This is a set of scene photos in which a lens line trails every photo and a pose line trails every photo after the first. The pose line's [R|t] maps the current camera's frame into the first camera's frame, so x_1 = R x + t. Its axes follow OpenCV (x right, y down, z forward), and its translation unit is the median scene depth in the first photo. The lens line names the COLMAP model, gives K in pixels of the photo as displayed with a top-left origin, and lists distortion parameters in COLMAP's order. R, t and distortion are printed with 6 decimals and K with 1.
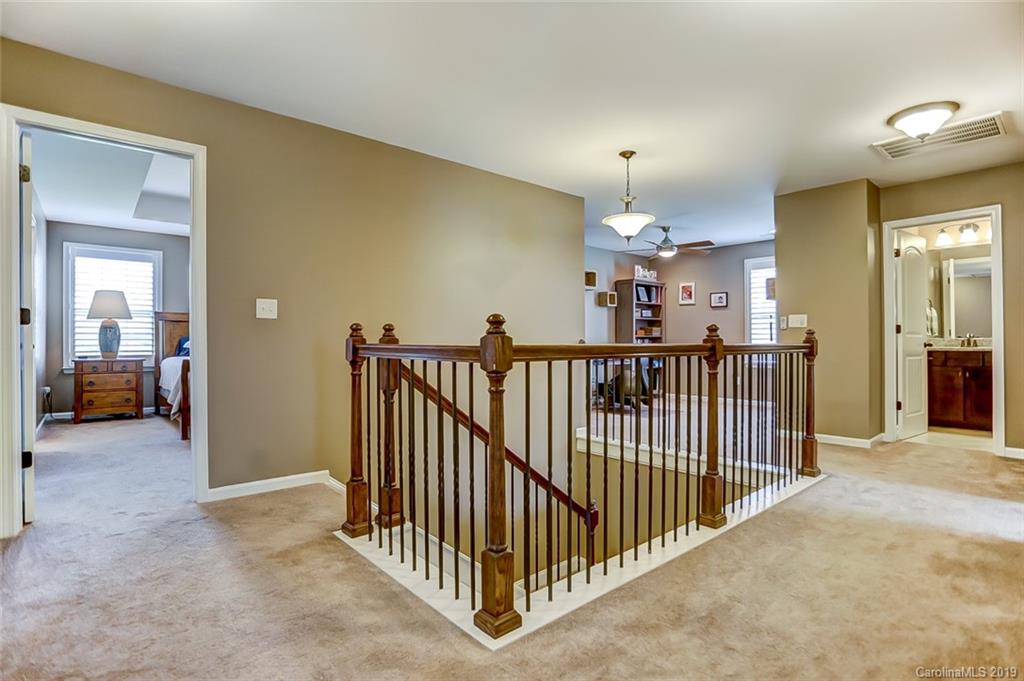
lens RADIAL K [[503.4, 0, 510.0], [0, 503.4, 345.8], [0, 0, 1]] dist [-0.058068, 0.022843]
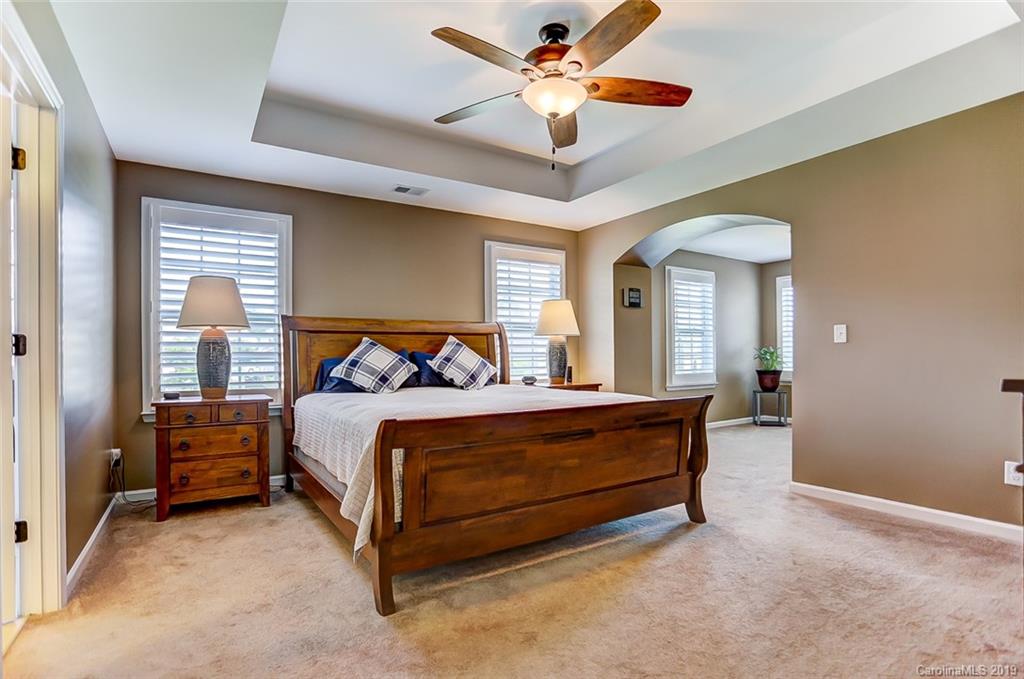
lens RADIAL K [[517.9, 0, 512.3], [0, 517.9, 362.0], [0, 0, 1]] dist [-0.056912, 0.026810]
pose [[0.988755, -0.004740, -0.149471, -0.407483], [0.005514, 0.999973, 0.004760, -0.017299], [0.149444, -0.005531, 0.988755, 0.491083]]
